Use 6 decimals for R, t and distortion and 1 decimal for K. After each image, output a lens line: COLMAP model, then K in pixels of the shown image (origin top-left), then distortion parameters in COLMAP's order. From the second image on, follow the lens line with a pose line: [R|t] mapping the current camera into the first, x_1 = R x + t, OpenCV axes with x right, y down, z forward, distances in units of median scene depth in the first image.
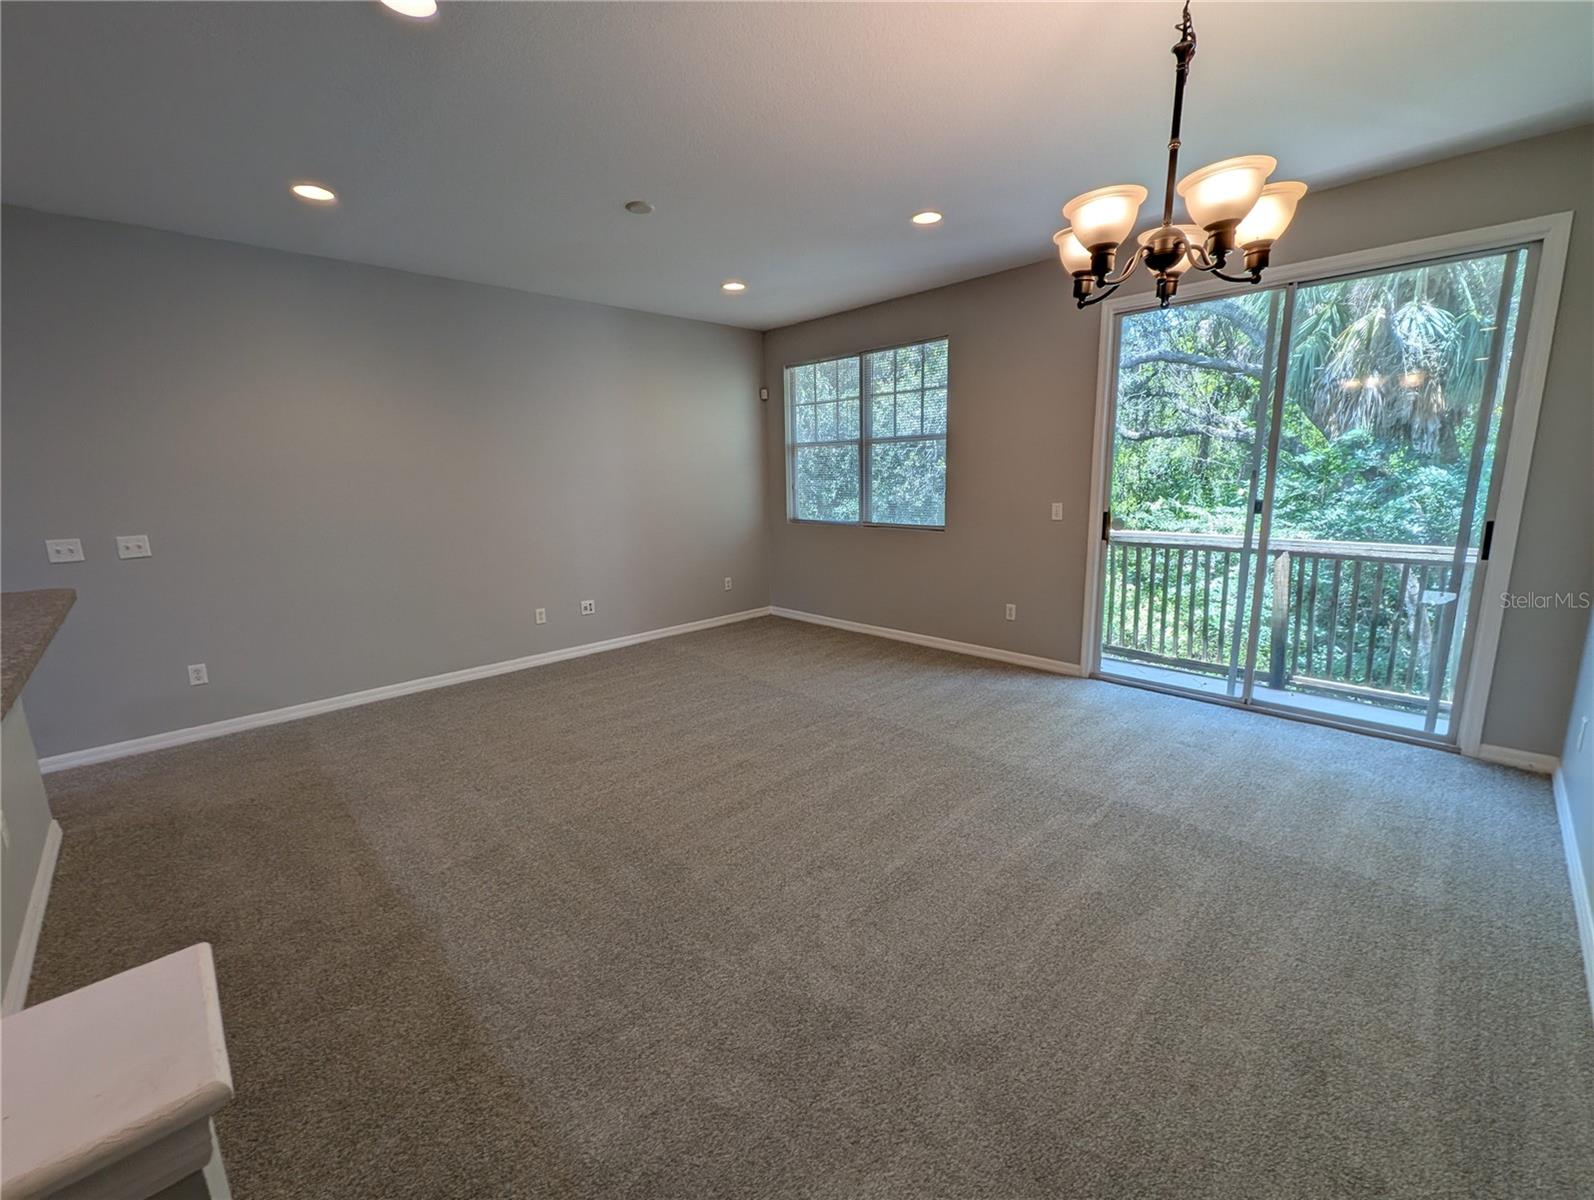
lens RADIAL K [[661.8, 0, 798.1], [0, 661.8, 596.5], [0, 0, 1]] dist [-0.000126, -0.000224]
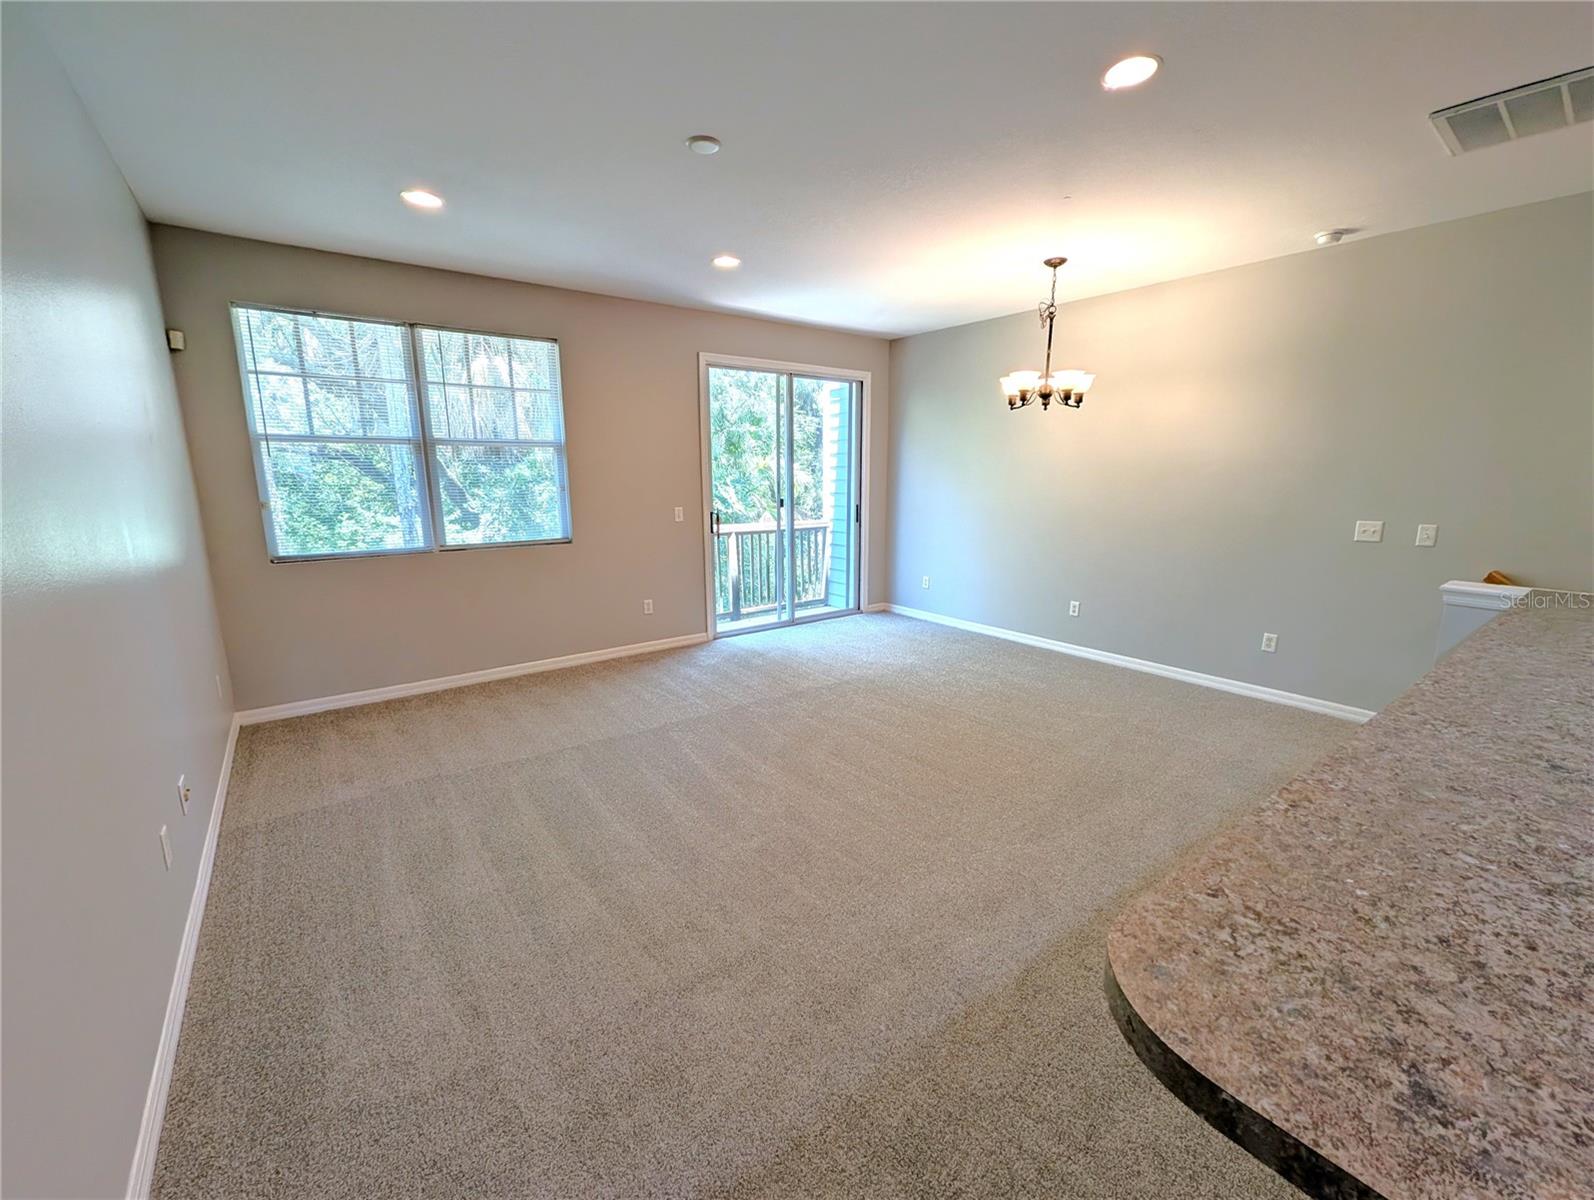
lens RADIAL K [[655.9, 0, 797.5], [0, 655.9, 597.7], [0, 0, 1]] dist [0.001275, -0.000159]
pose [[0.120359, -0.168882, 0.978260, -0.714957], [0.184583, 0.972047, 0.145100, -0.103195], [-0.975419, 0.163106, 0.148168, 0.571870]]
